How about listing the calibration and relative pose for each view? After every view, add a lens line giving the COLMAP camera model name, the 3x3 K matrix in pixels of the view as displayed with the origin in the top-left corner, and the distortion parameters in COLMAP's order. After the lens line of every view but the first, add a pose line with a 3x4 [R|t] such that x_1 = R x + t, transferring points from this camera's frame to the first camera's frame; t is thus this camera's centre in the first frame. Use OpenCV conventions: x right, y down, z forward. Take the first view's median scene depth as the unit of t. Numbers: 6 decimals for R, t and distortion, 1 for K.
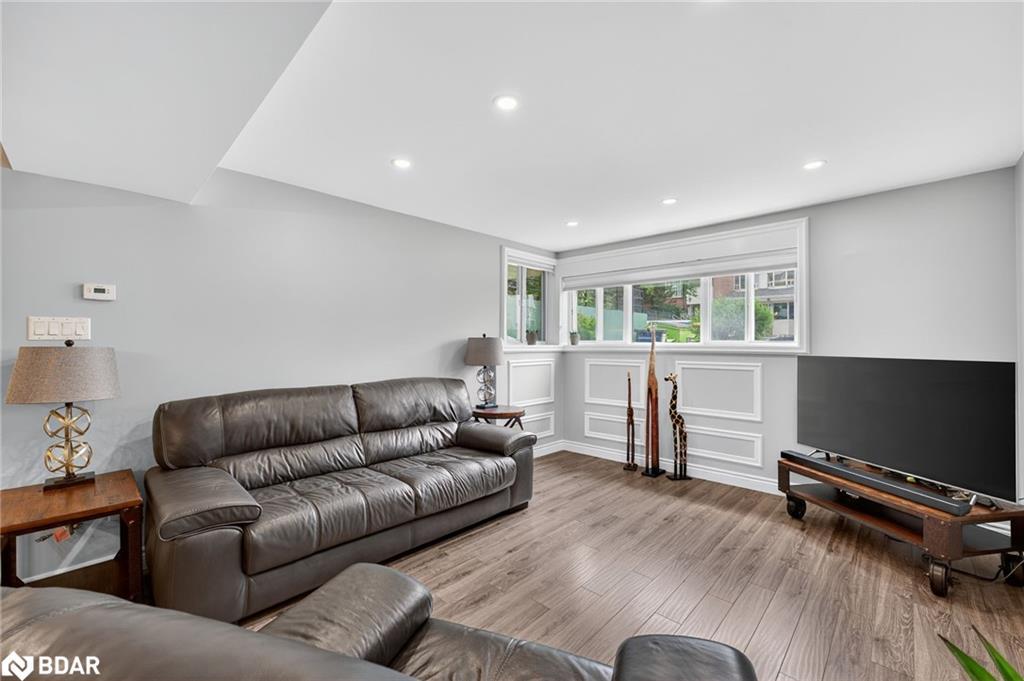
lens RADIAL K [[416.1, 0, 526.9], [0, 416.1, 340.5], [0, 0, 1]] dist [-0.005500, 0.004414]
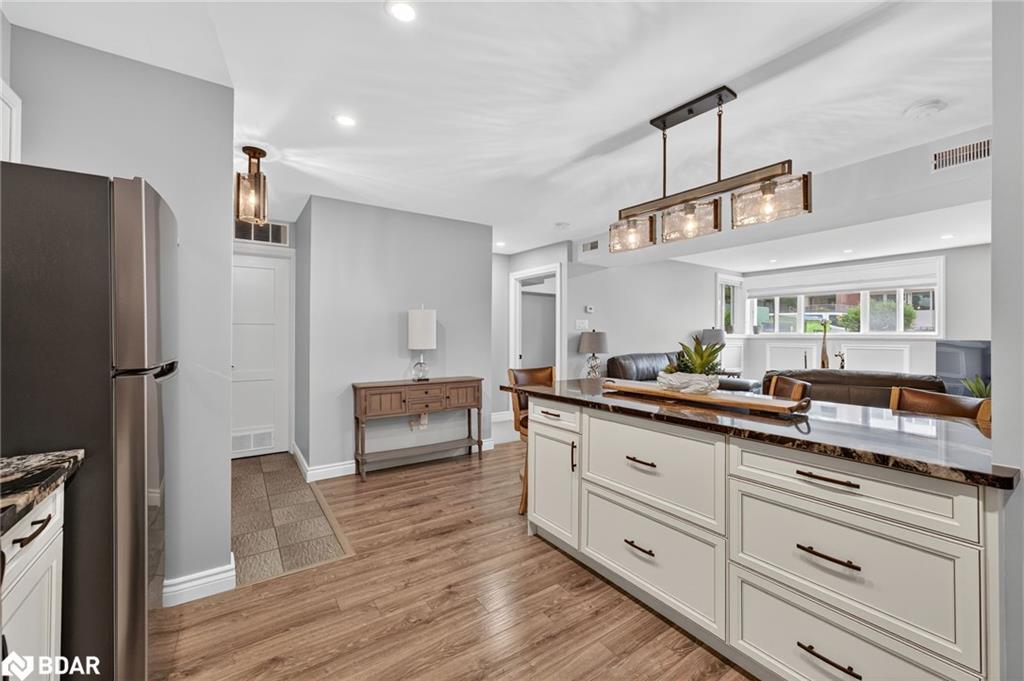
lens RADIAL K [[416.1, 0, 511.2], [0, 416.1, 334.0], [0, 0, 1]] dist [-0.005500, 0.004414]
pose [[0.980104, 0.001567, -0.198480, -0.643344], [-0.001621, 0.999999, -0.000111, 0.014100], [0.198480, 0.000431, 0.980105, -0.906191]]
